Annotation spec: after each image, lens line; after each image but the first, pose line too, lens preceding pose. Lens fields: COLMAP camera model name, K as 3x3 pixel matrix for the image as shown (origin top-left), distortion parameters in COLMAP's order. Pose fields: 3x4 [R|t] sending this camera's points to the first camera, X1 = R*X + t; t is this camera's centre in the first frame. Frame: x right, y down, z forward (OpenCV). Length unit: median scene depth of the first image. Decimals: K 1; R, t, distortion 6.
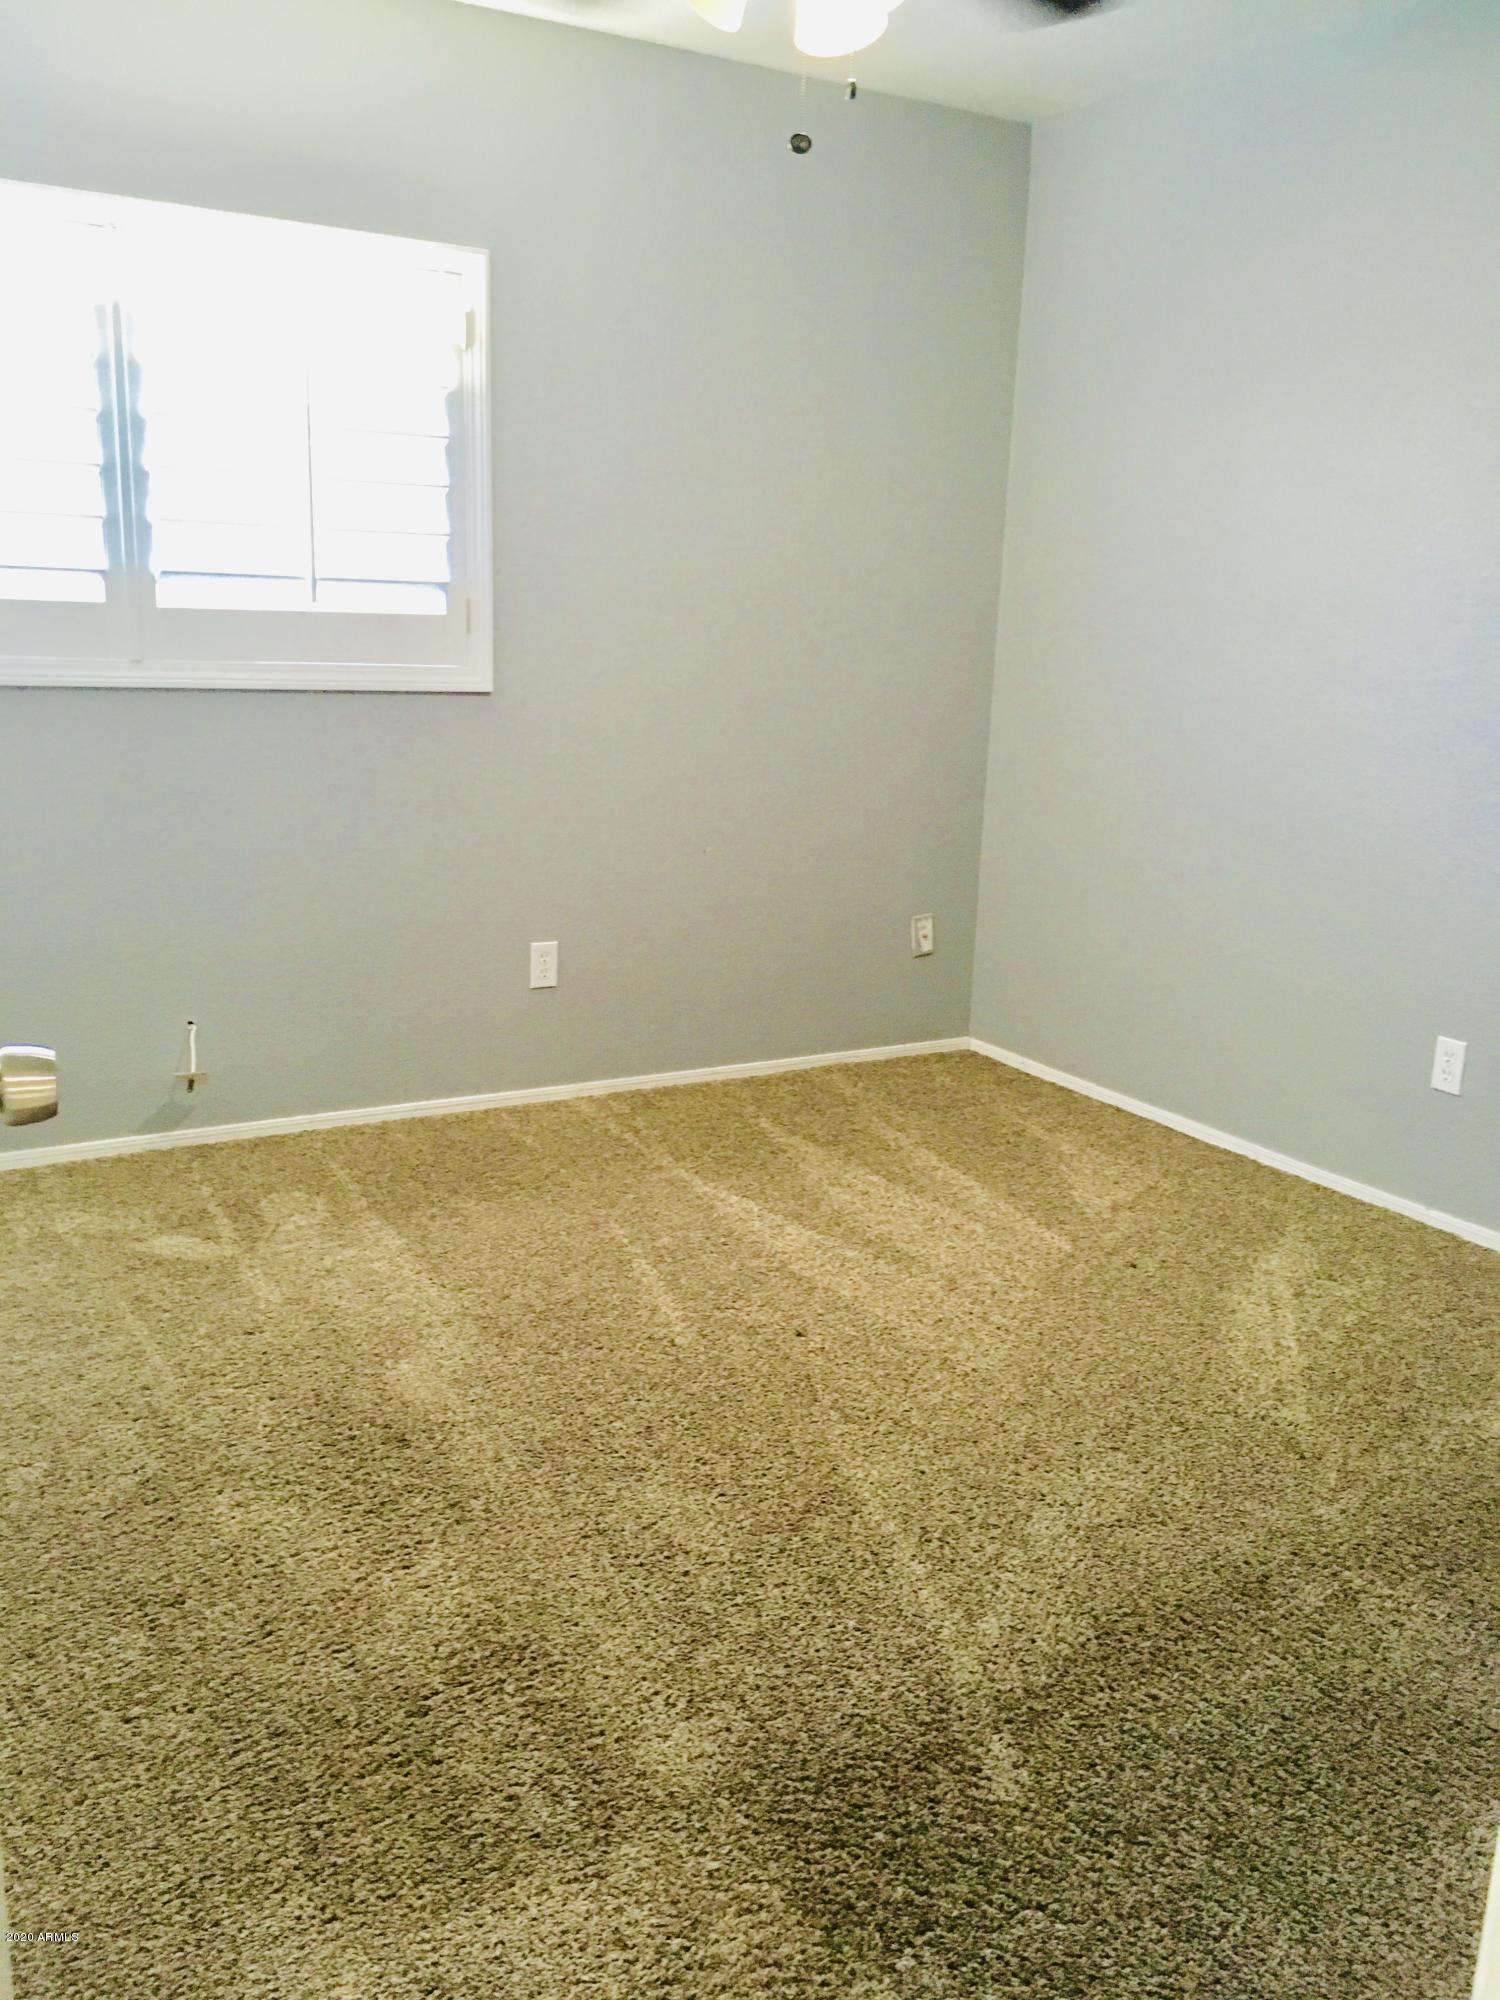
lens RADIAL K [[1691.8, 0, 750.5], [0, 1691.8, 995.6], [0, 0, 1]] dist [0.074873, -0.098510]
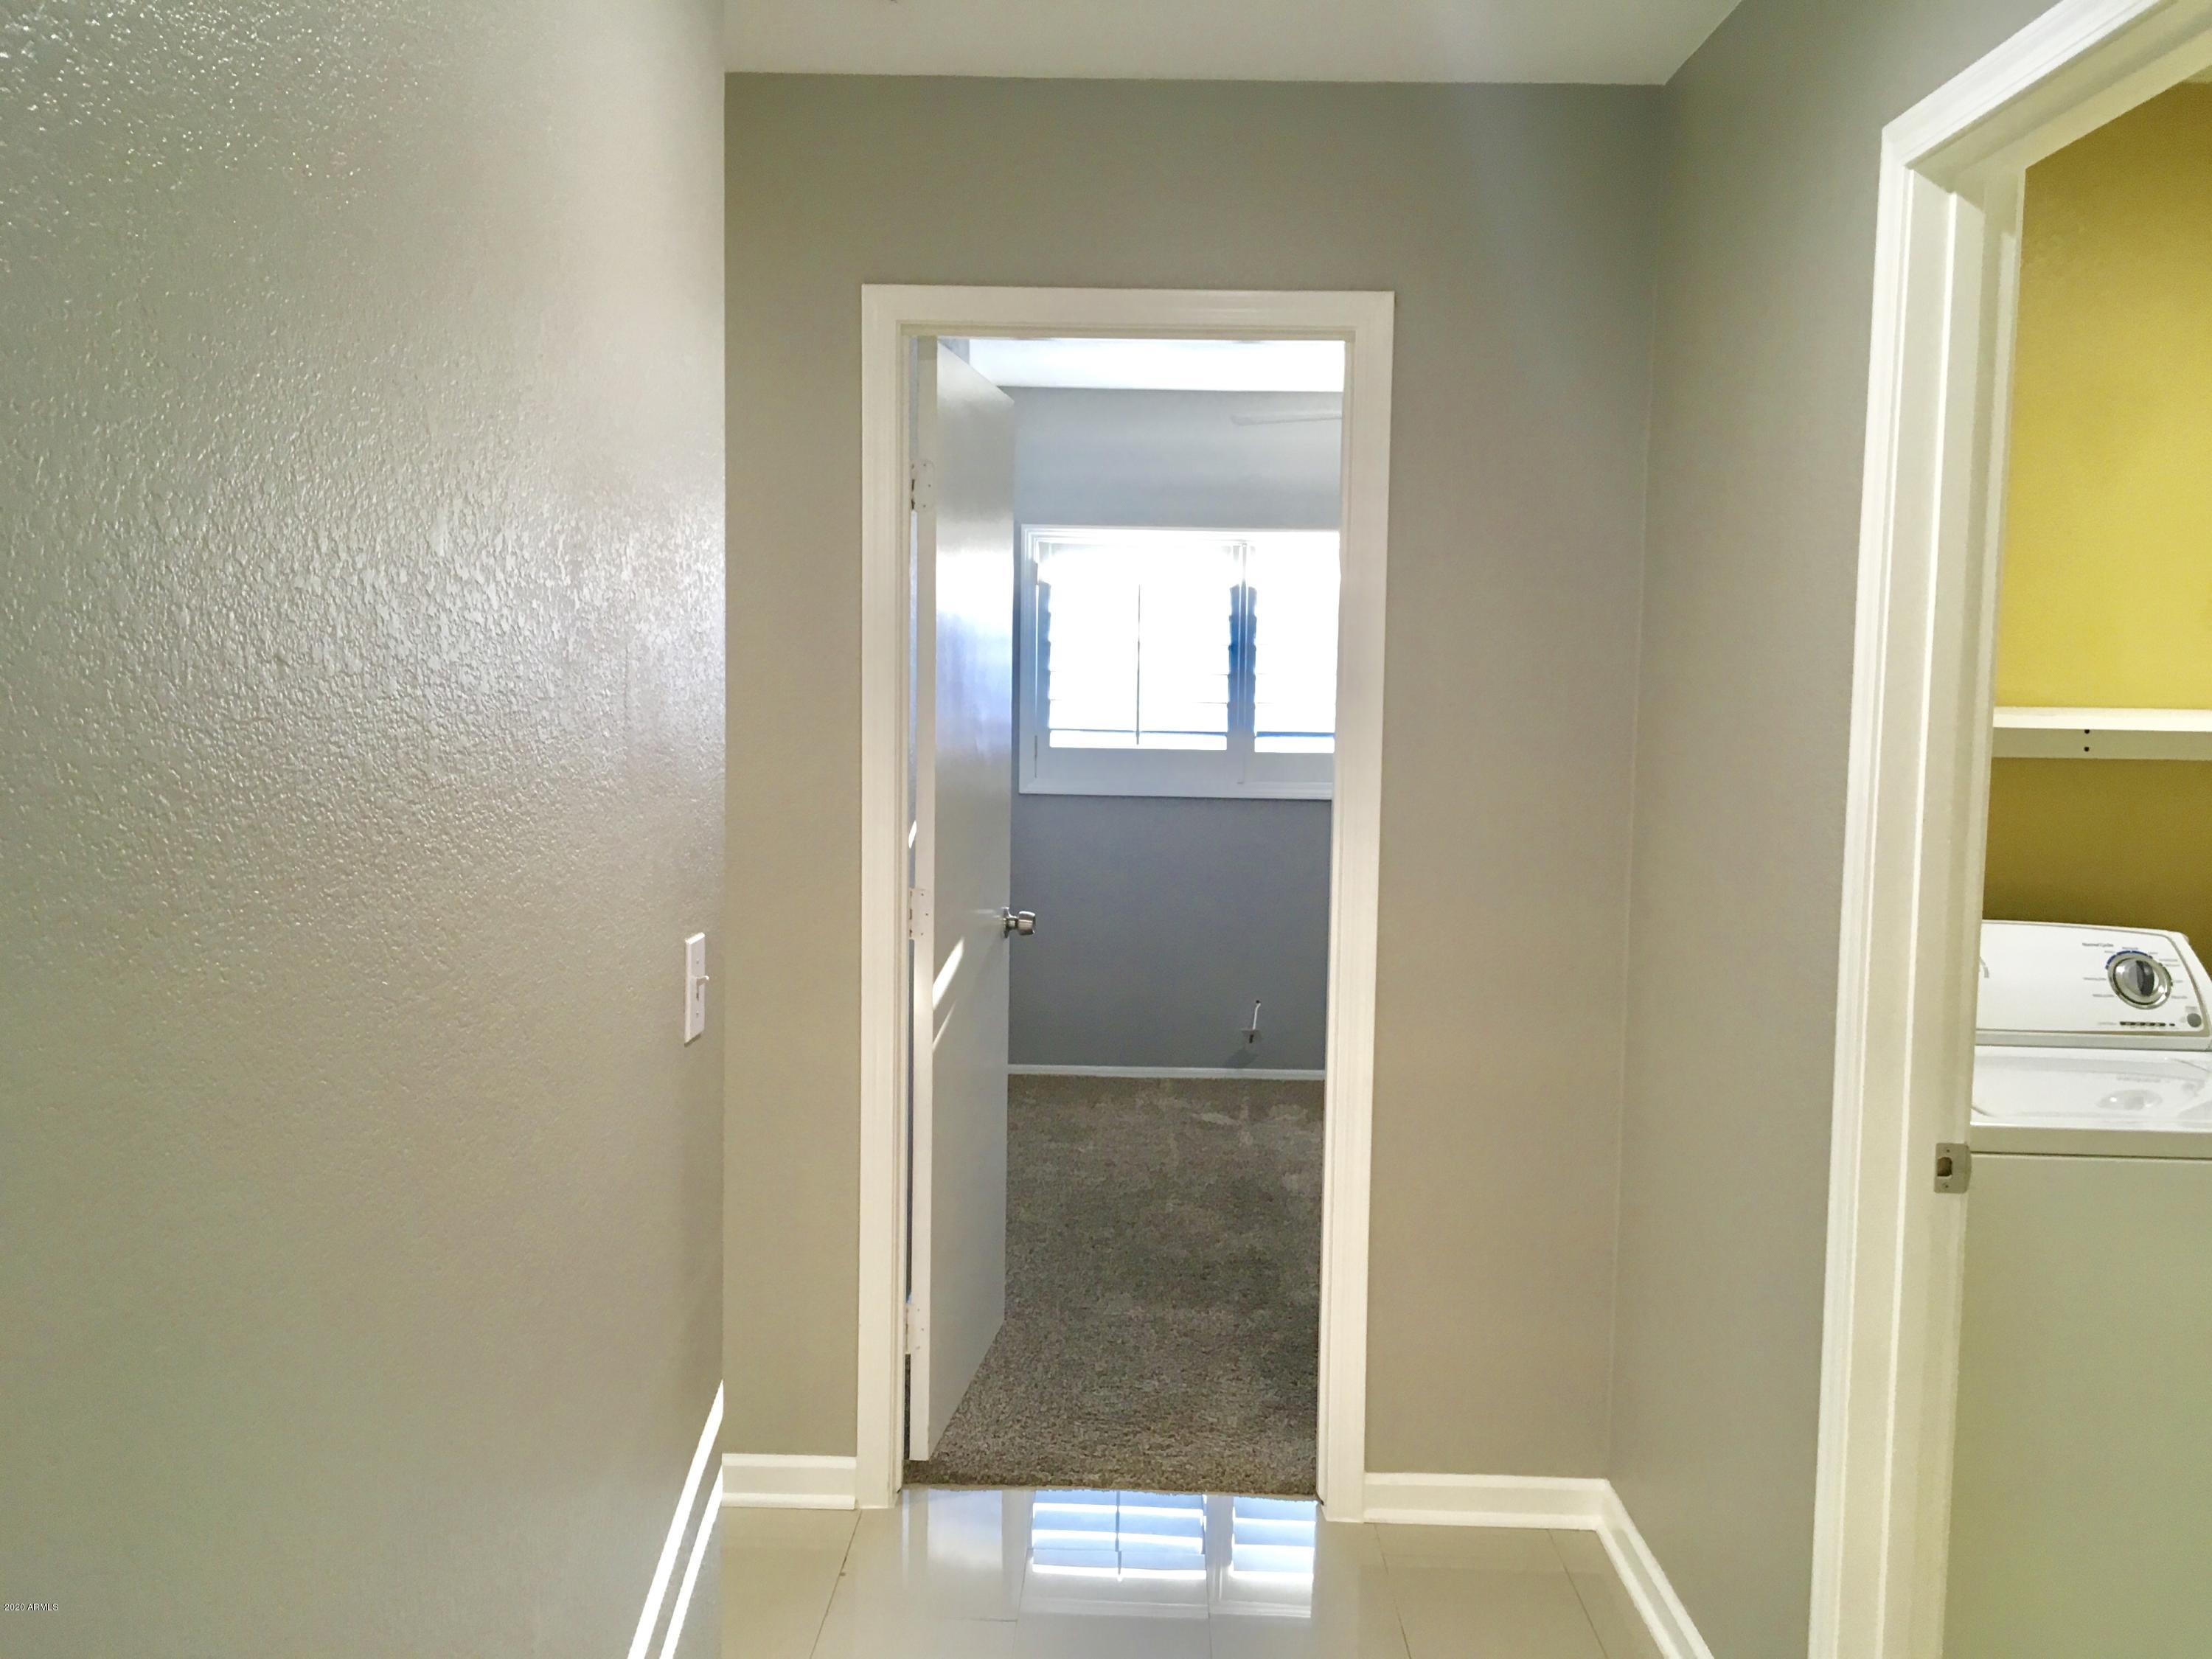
lens RADIAL K [[1871.1, 0, 1103.3], [0, 1871.1, 830.7], [0, 0, 1]] dist [0.074873, -0.098510]
pose [[0.849582, 0.020147, -0.527071, 0.675940], [-0.101070, 0.986972, -0.125188, 0.130726], [0.517682, 0.159628, 0.840550, -0.839958]]
